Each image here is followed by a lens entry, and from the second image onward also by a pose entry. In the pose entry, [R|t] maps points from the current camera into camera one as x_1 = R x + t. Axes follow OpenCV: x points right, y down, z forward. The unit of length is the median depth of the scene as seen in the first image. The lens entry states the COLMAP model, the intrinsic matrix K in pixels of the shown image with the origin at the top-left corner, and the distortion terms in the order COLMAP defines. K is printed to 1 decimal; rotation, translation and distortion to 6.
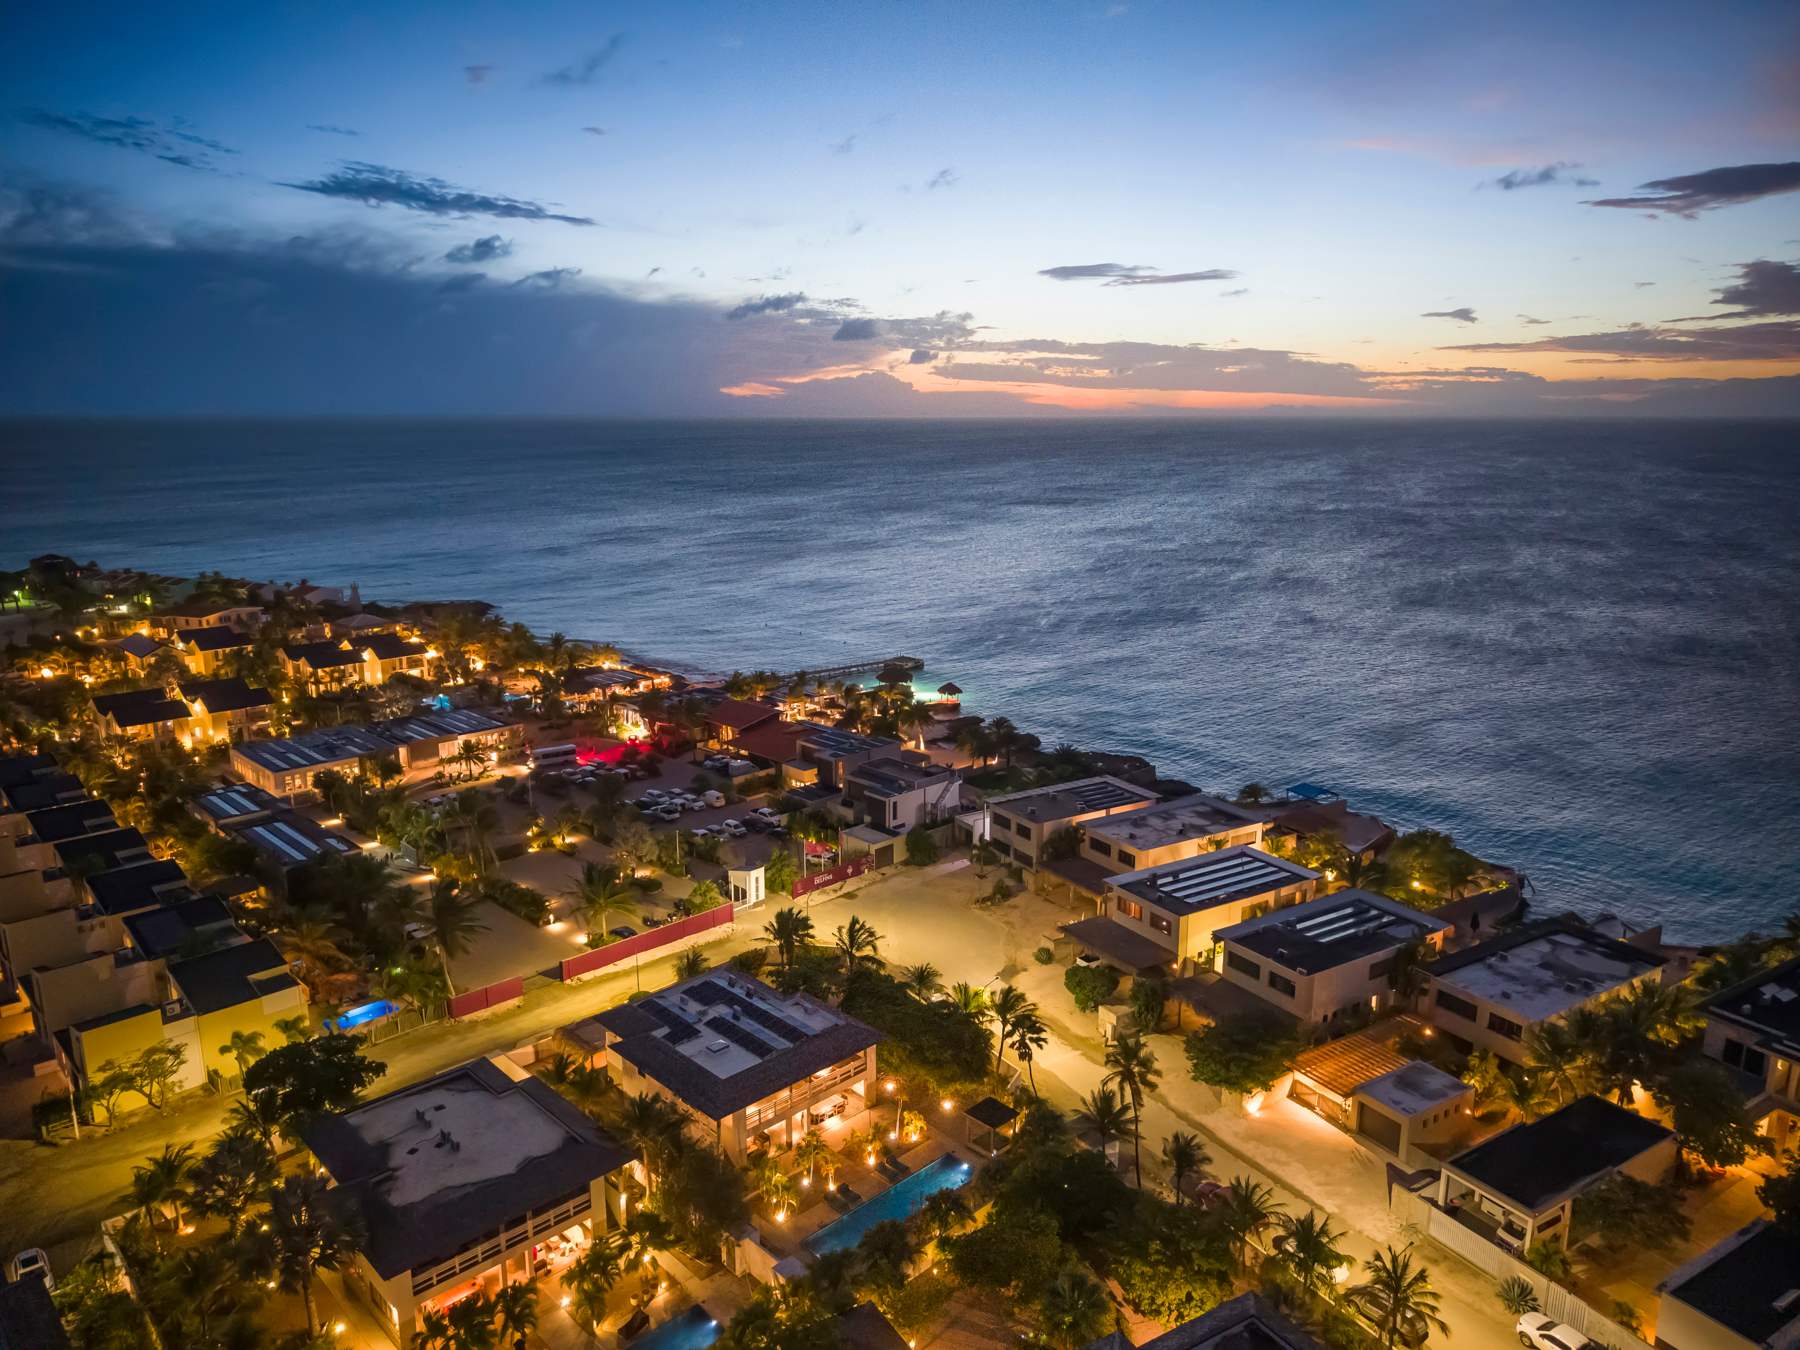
lens RADIAL K [[1221.8, 0, 882.2], [0, 1221.8, 672.2], [0, 0, 1]] dist [0.042935, -0.054628]
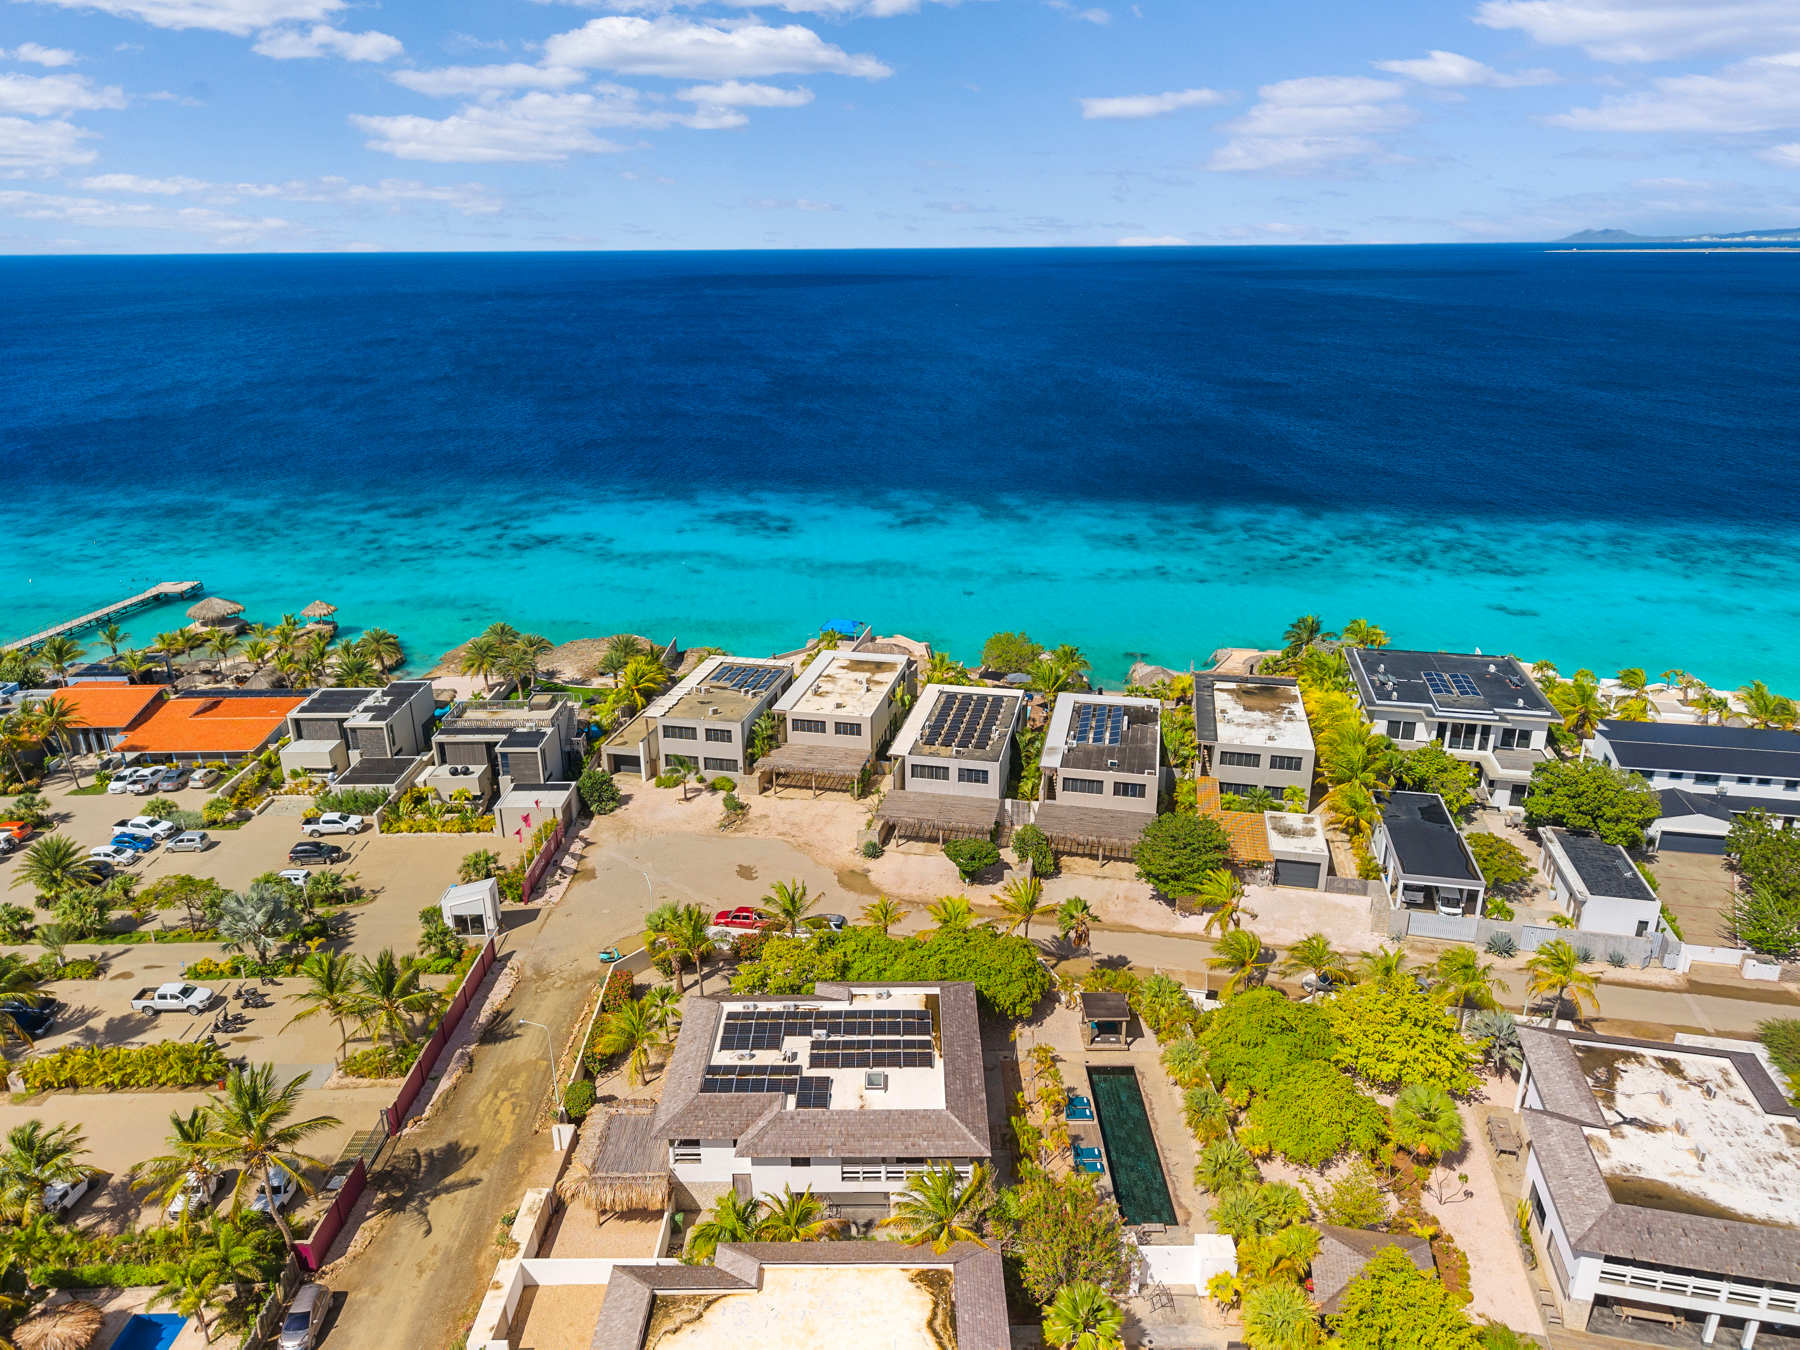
lens RADIAL K [[1204.1, 0, 896.1], [0, 1204.1, 674.6], [0, 0, 1]] dist [0.059324, -0.070407]
pose [[0.689696, -0.247087, 0.680637, -0.531855], [0.157021, 0.968647, 0.192530, -0.084967], [-0.706869, -0.025913, 0.706870, 0.407082]]
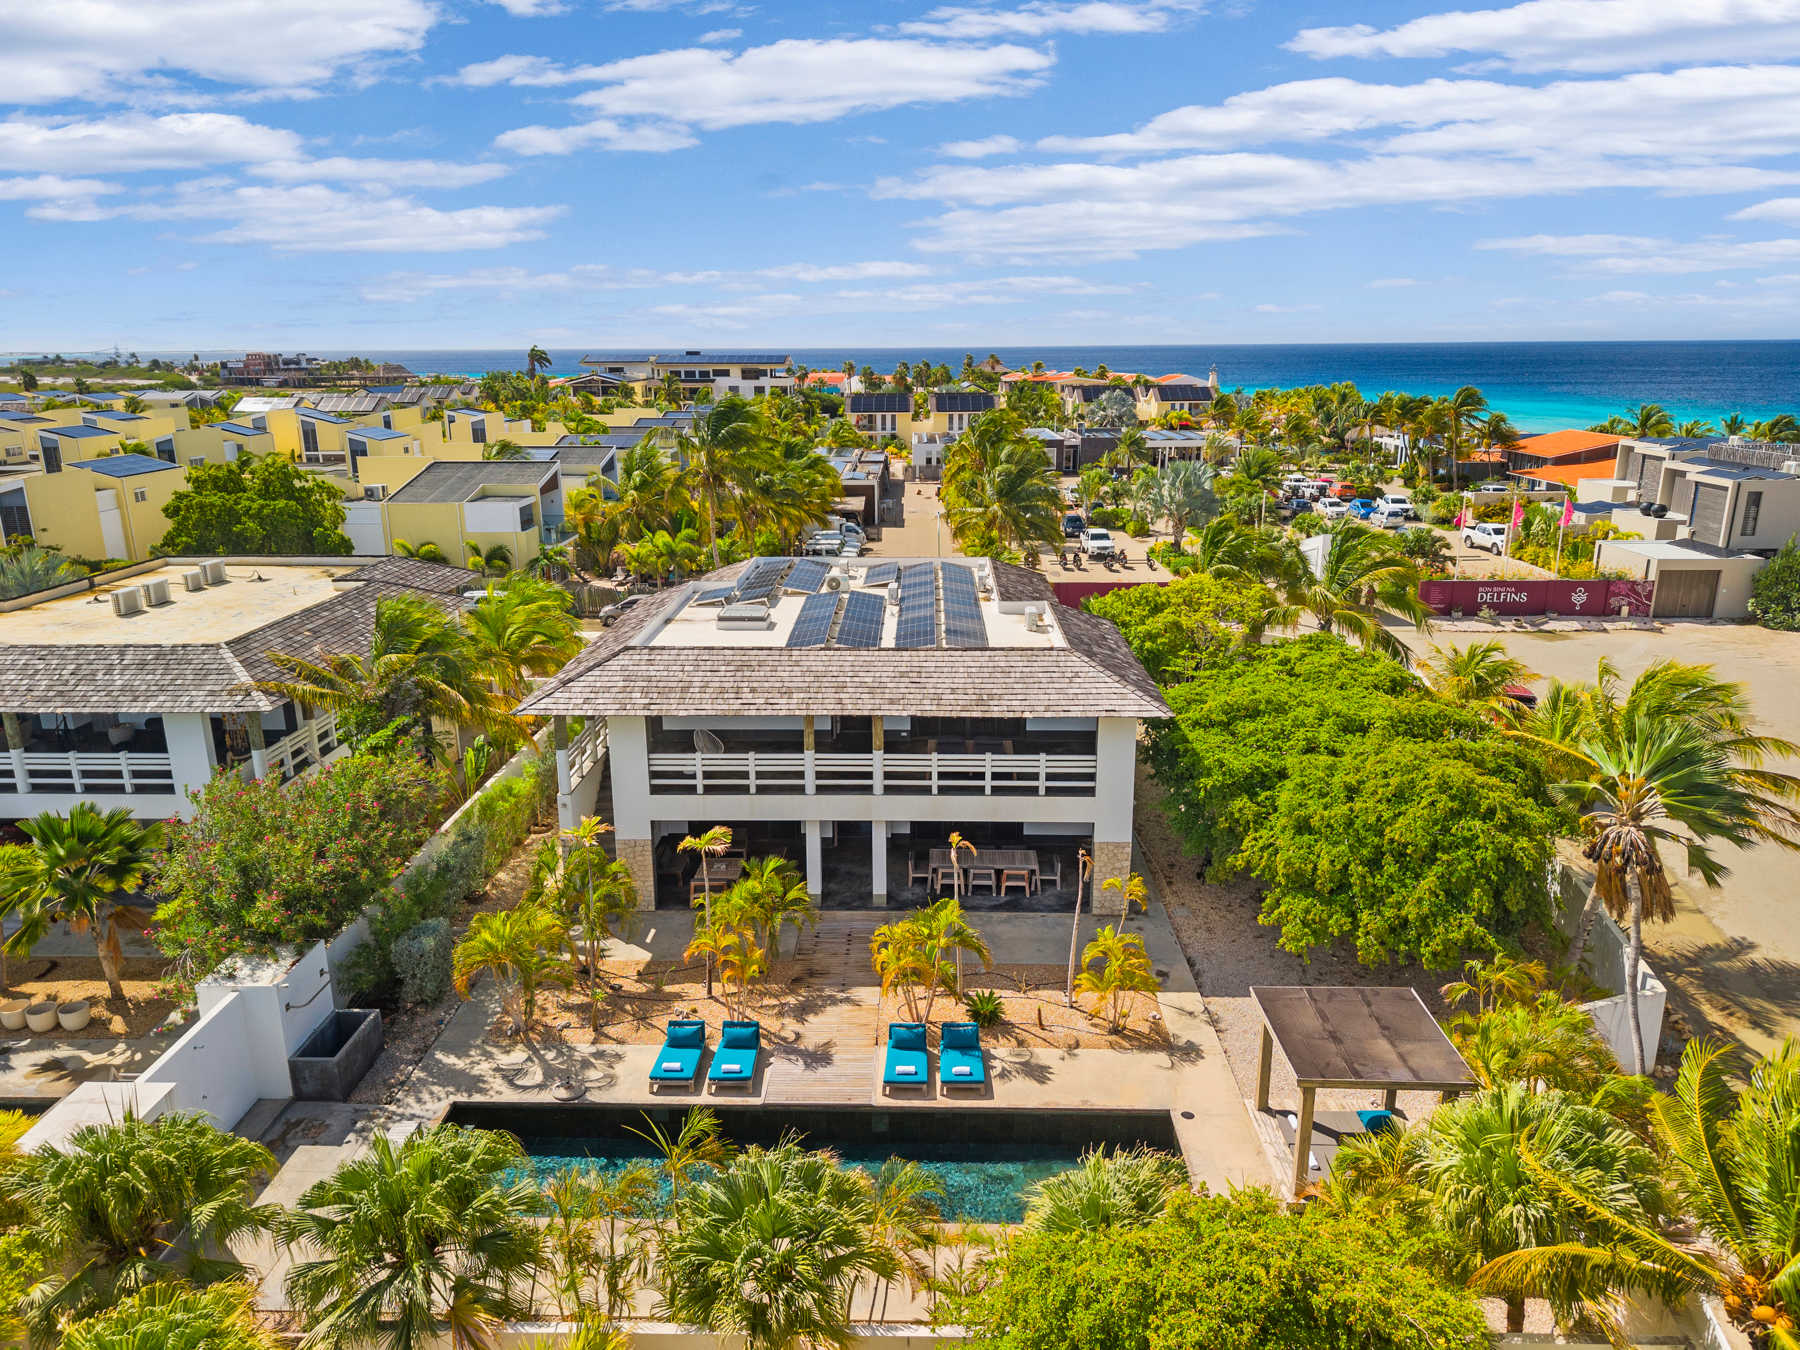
lens RADIAL K [[1213.7, 0, 884.1], [0, 1213.7, 650.7], [0, 0, 1]] dist [0.072657, -0.102862]
pose [[0.701032, 0.169086, -0.692795, 0.158952], [-0.143027, 0.985082, 0.095695, 0.245343], [0.698640, 0.032003, 0.714757, 0.677178]]
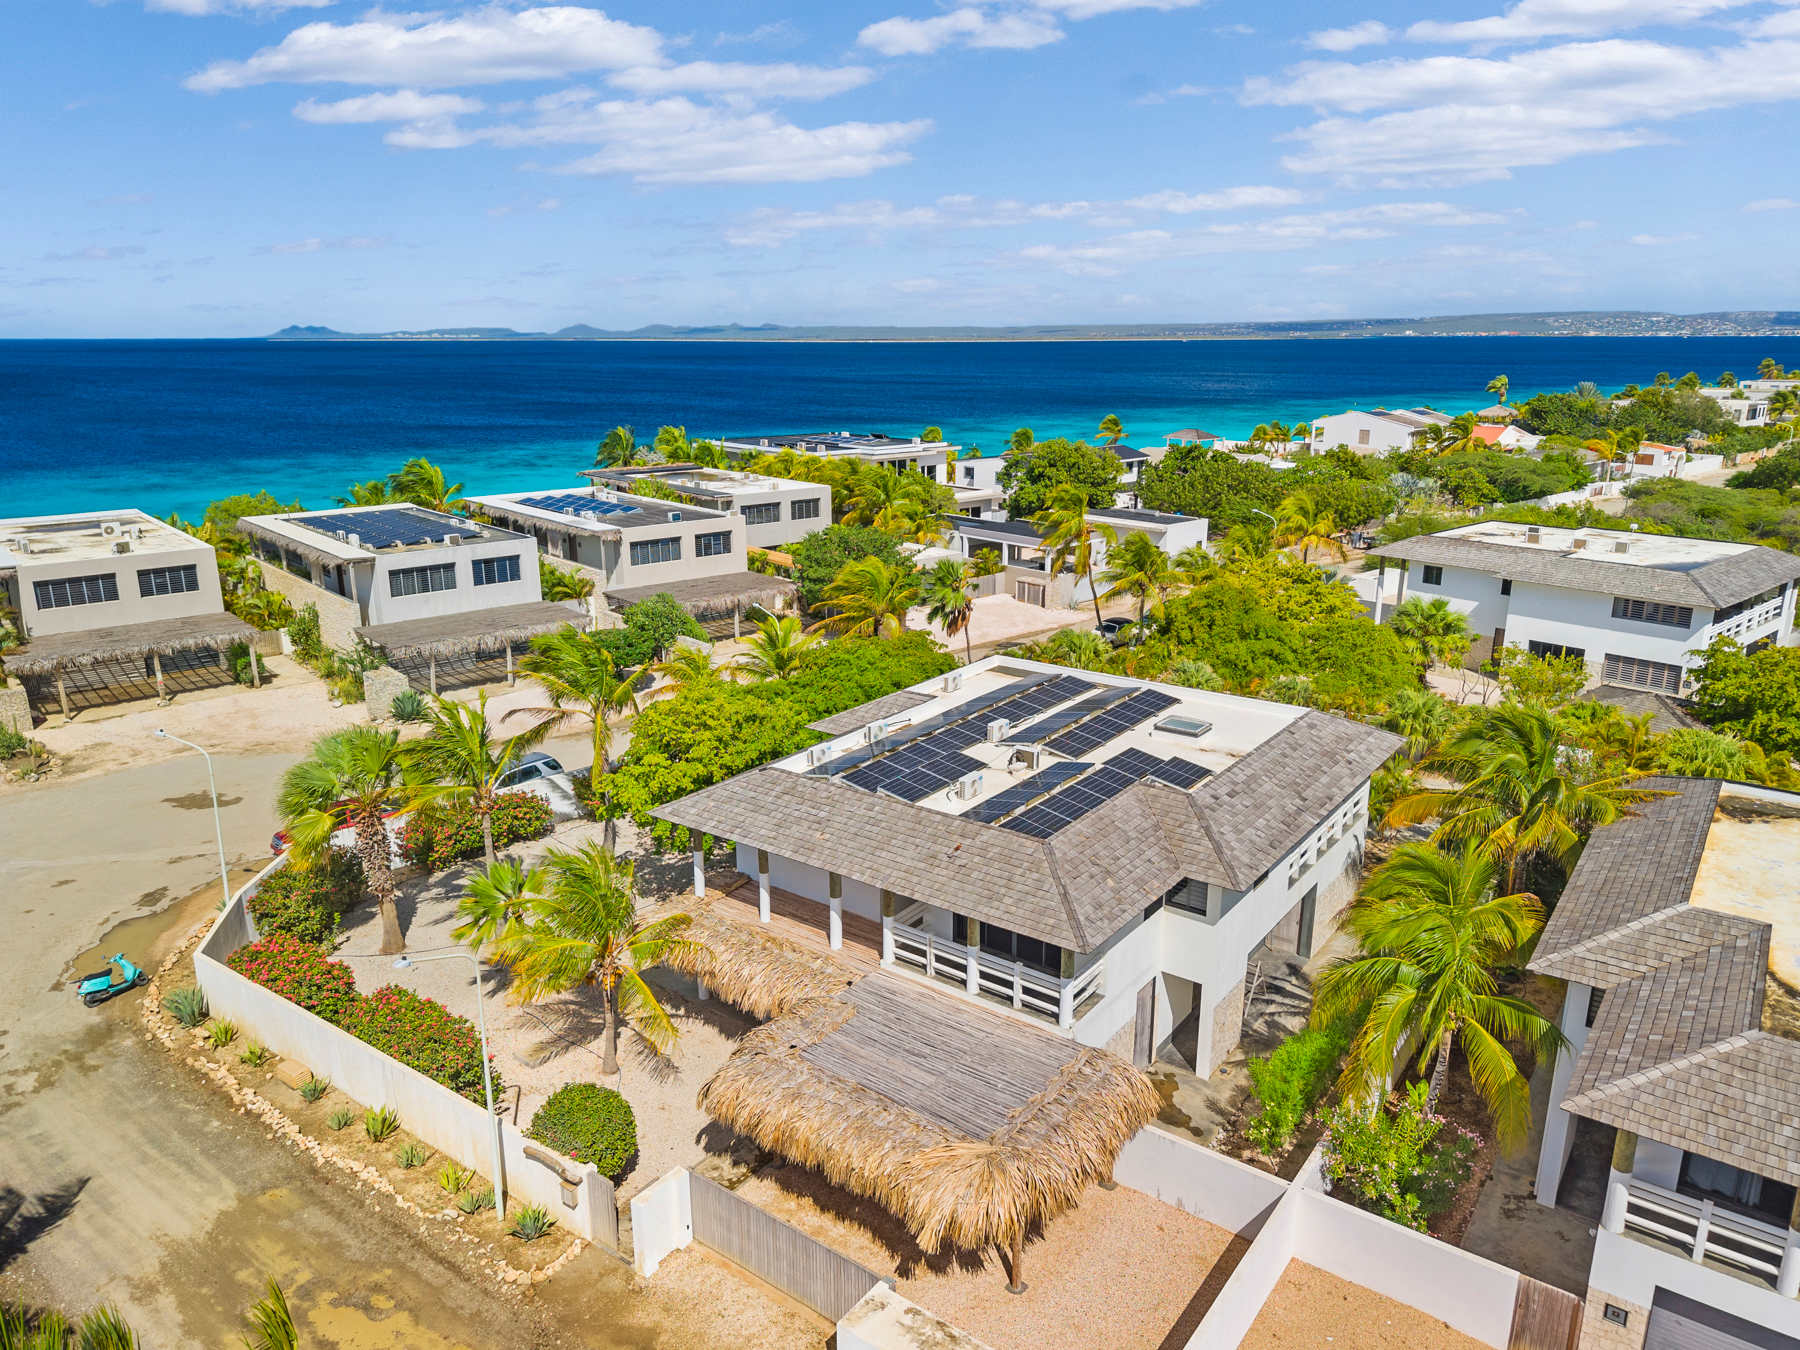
lens RADIAL K [[1247.4, 0, 891.1], [0, 1247.4, 646.1], [0, 0, 1]] dist [0.011278, -0.001712]
pose [[-0.173378, -0.232019, 0.957135, -0.459413], [0.207346, 0.941471, 0.265781, 0.135090], [-0.962781, 0.244538, -0.115122, 1.027233]]
